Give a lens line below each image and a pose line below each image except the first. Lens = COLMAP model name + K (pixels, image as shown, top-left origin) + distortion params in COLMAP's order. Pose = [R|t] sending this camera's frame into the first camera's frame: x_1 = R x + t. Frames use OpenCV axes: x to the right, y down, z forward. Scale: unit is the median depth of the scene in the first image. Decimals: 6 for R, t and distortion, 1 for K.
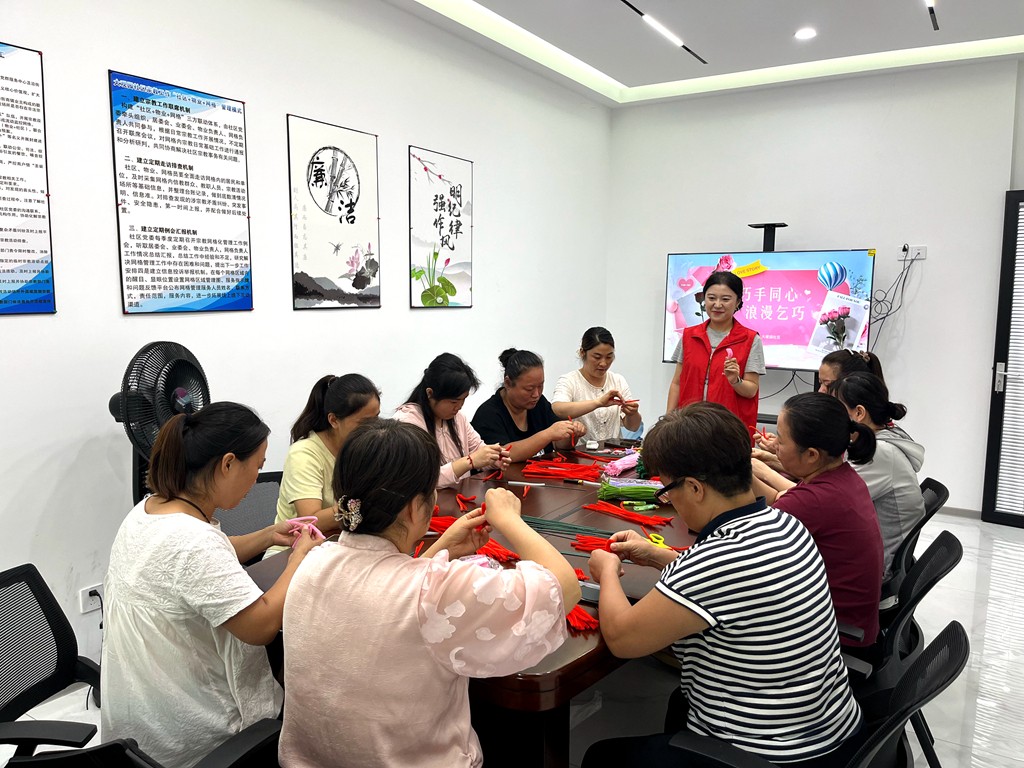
lens RADIAL K [[773.2, 0, 512.6], [0, 773.2, 386.7], [0, 0, 1]] dist [-0.001125, -0.023685]
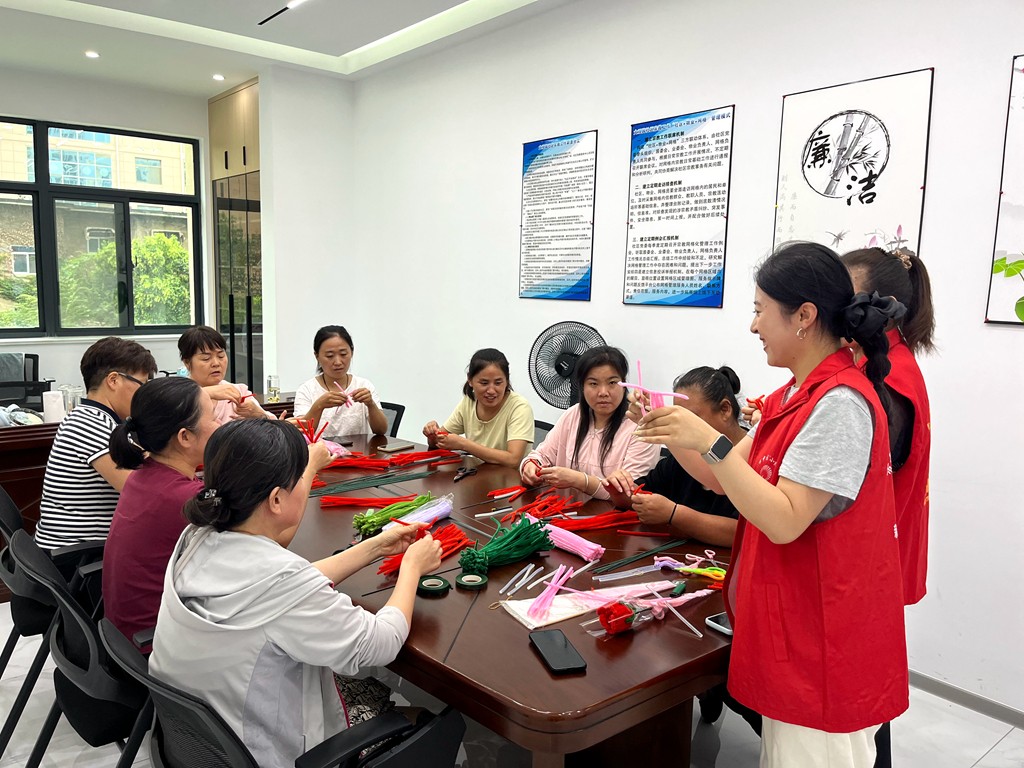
lens RADIAL K [[773.2, 0, 511.3], [0, 773.2, 383.3], [0, 0, 1]] dist [-0.001125, -0.023685]
pose [[-0.325445, 0.104861, -0.939728, 0.768602], [-0.143600, 0.976823, 0.158732, -0.131015], [0.934593, 0.186603, -0.302845, 1.131436]]
